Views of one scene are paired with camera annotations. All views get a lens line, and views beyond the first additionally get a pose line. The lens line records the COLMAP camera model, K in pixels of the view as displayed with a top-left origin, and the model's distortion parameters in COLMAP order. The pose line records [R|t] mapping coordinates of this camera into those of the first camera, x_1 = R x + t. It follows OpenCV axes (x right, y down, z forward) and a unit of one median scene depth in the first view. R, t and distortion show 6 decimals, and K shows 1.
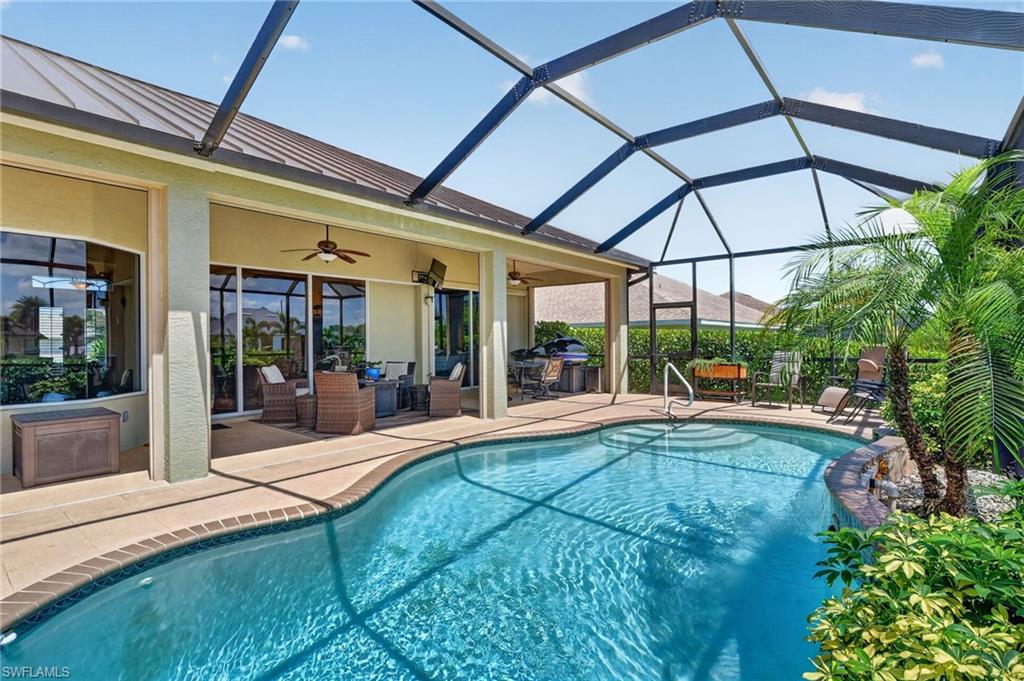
lens RADIAL K [[511.2, 0, 512.0], [0, 511.2, 340.5], [0, 0, 1]] dist [-0.000352, -0.000173]
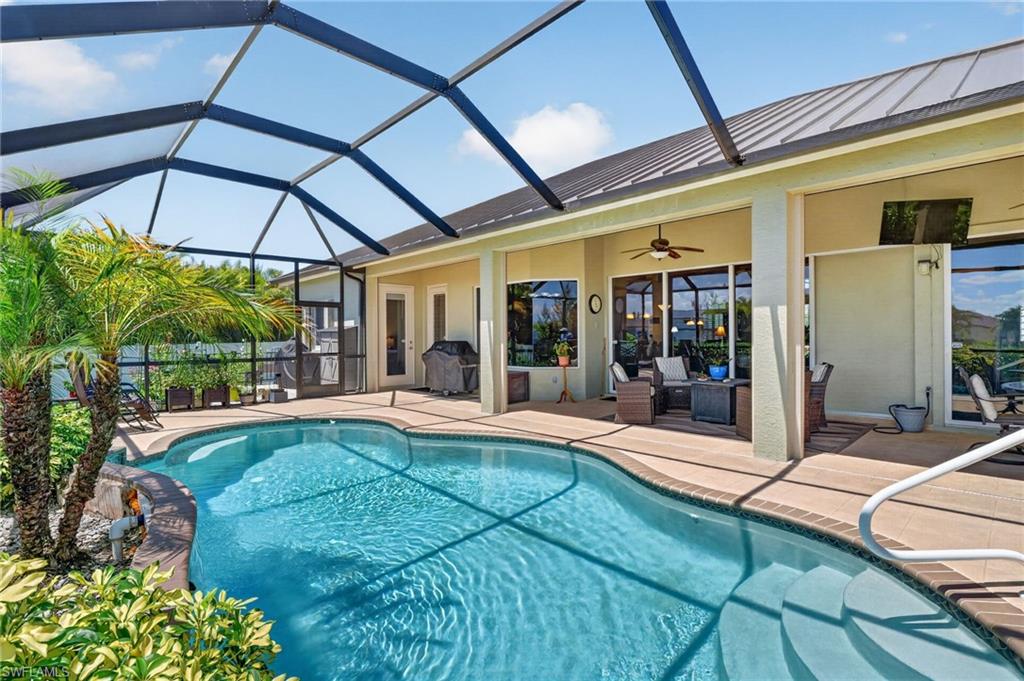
lens RADIAL K [[485.3, 0, 527.1], [0, 485.3, 341.6], [0, 0, 1]] dist [-0.000757, -0.000139]
pose [[-0.113843, 0.027940, -0.993106, 0.621412], [0.008896, 0.999593, 0.027103, -0.013523], [0.993459, -0.005749, -0.114045, 0.783574]]
